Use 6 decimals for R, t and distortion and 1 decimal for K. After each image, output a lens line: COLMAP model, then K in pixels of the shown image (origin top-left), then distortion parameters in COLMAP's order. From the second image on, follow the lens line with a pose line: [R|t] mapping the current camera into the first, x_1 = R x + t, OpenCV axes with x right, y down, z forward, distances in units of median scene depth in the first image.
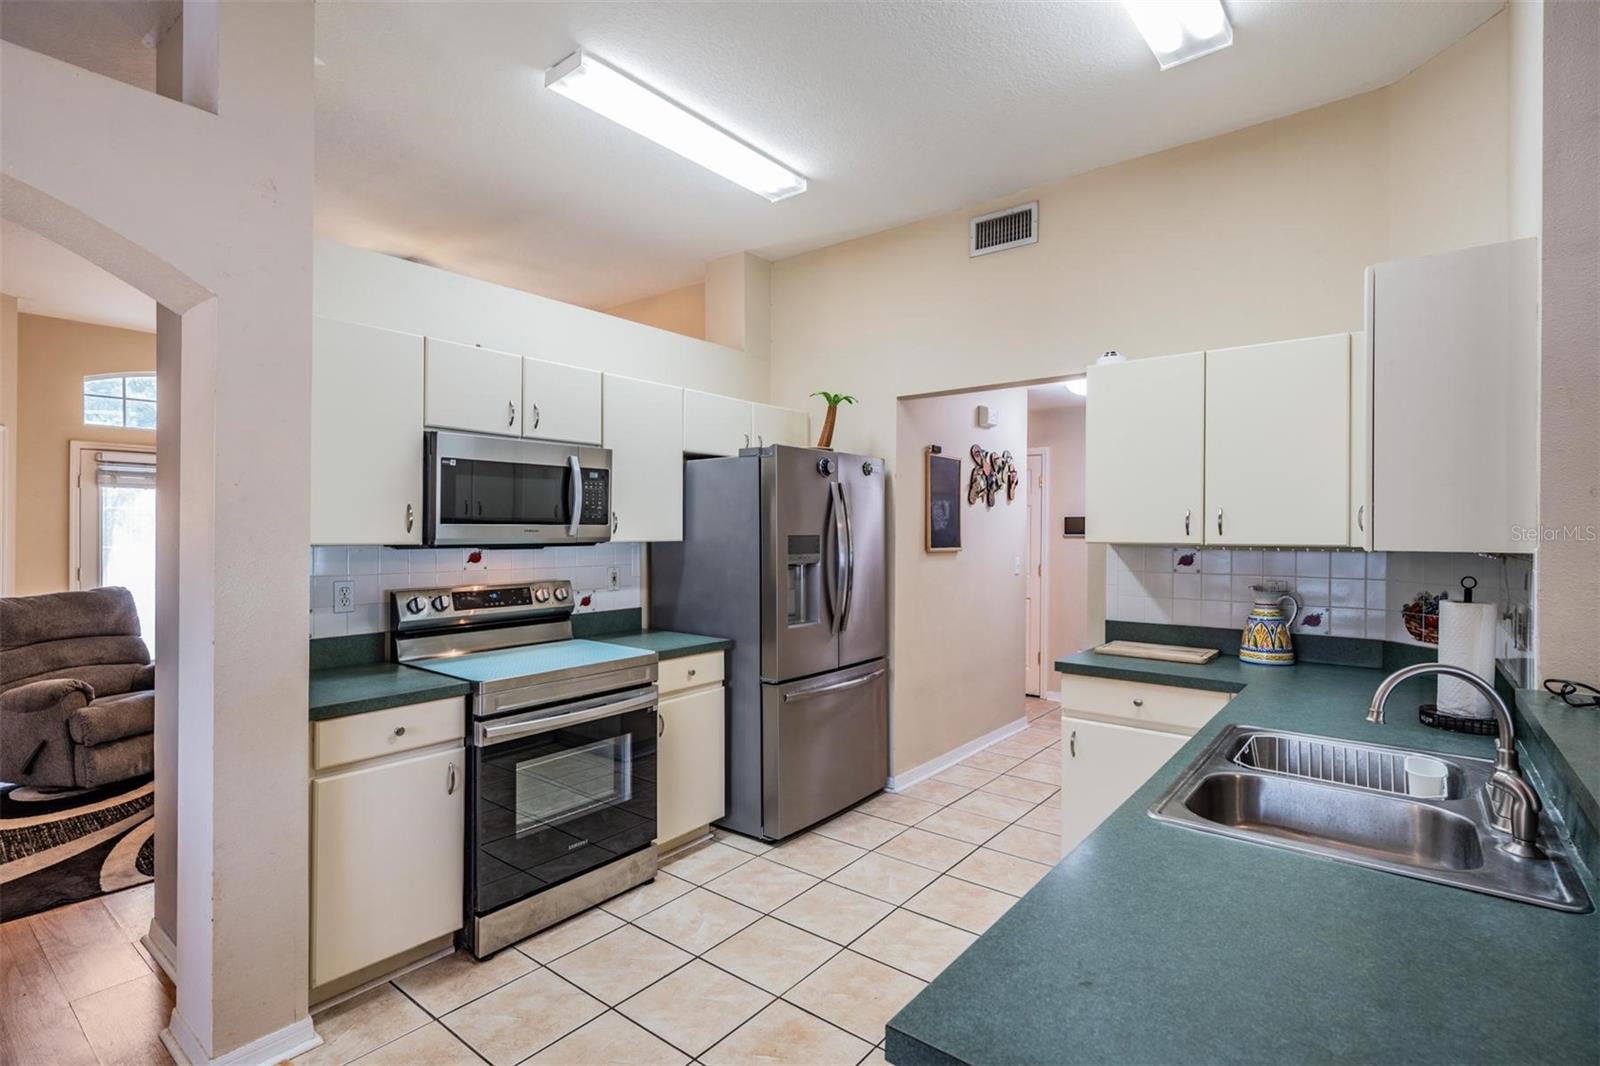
lens RADIAL K [[765.4, 0, 796.6], [0, 765.4, 531.0], [0, 0, 1]] dist [0.001329, 0.000035]
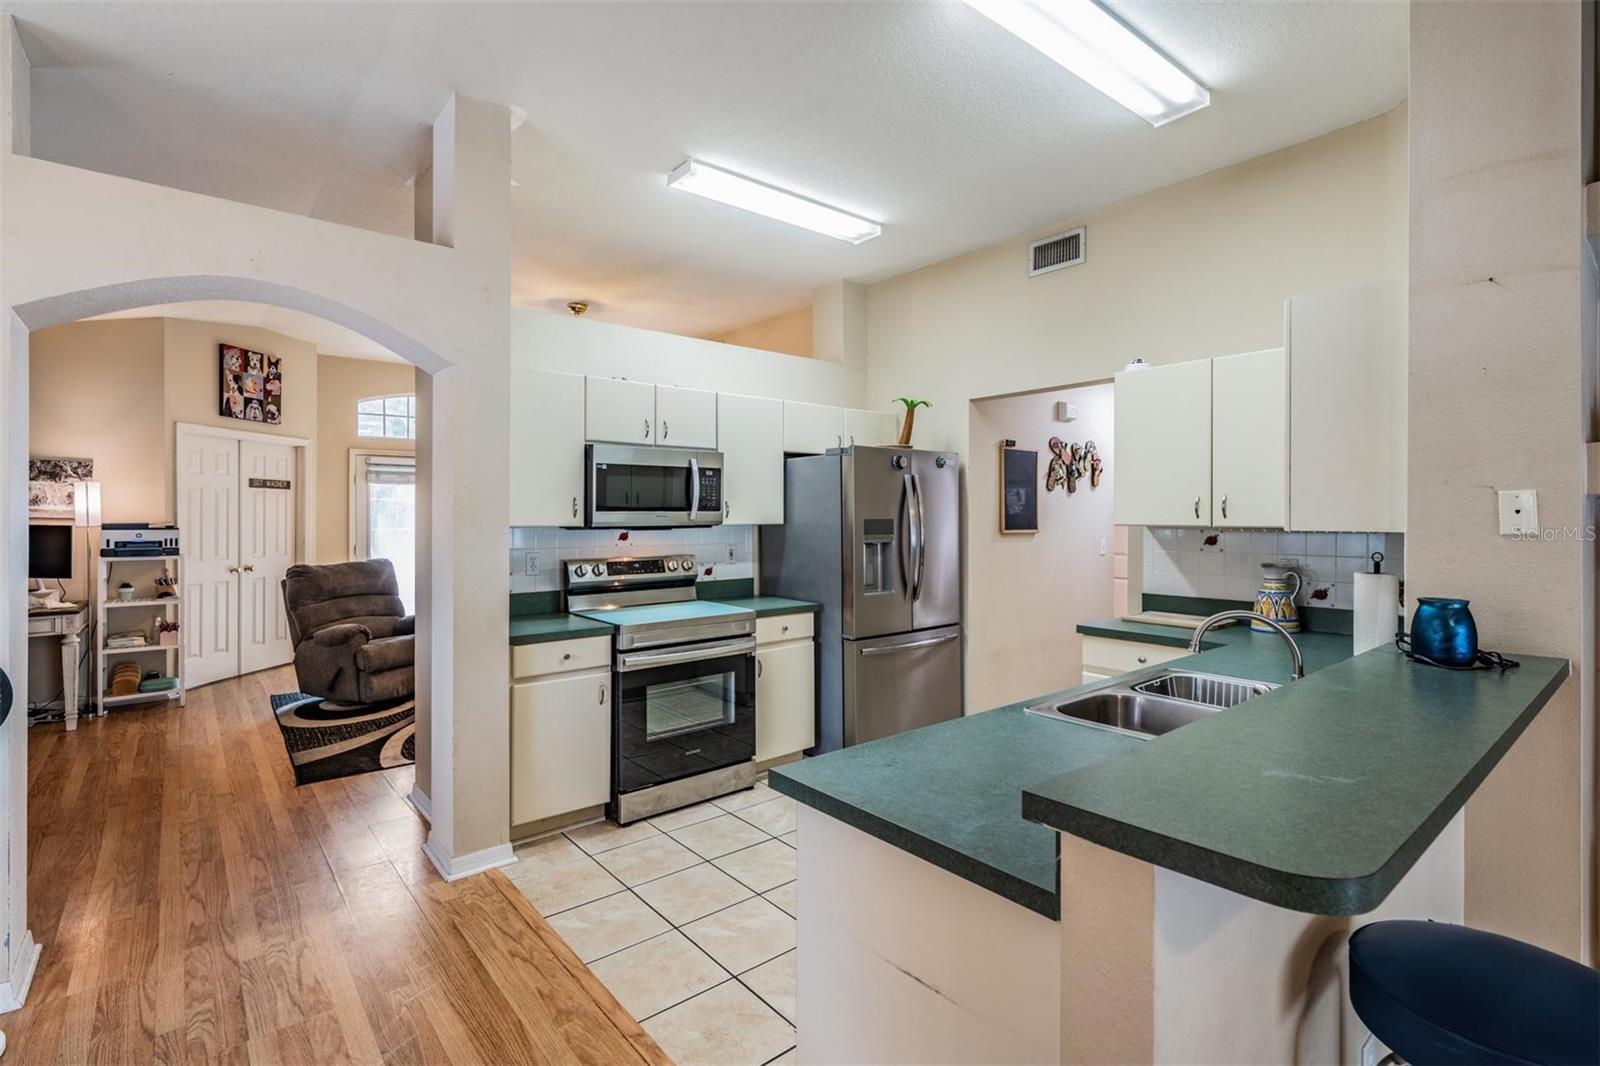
lens RADIAL K [[748.7, 0, 800.5], [0, 748.7, 515.8], [0, 0, 1]] dist [0.001144, -0.000053]
pose [[0.979477, -0.002917, -0.201536, 0.131868], [0.003019, 0.999995, 0.000195, -0.000394], [0.201534, -0.000800, 0.979481, -0.193646]]
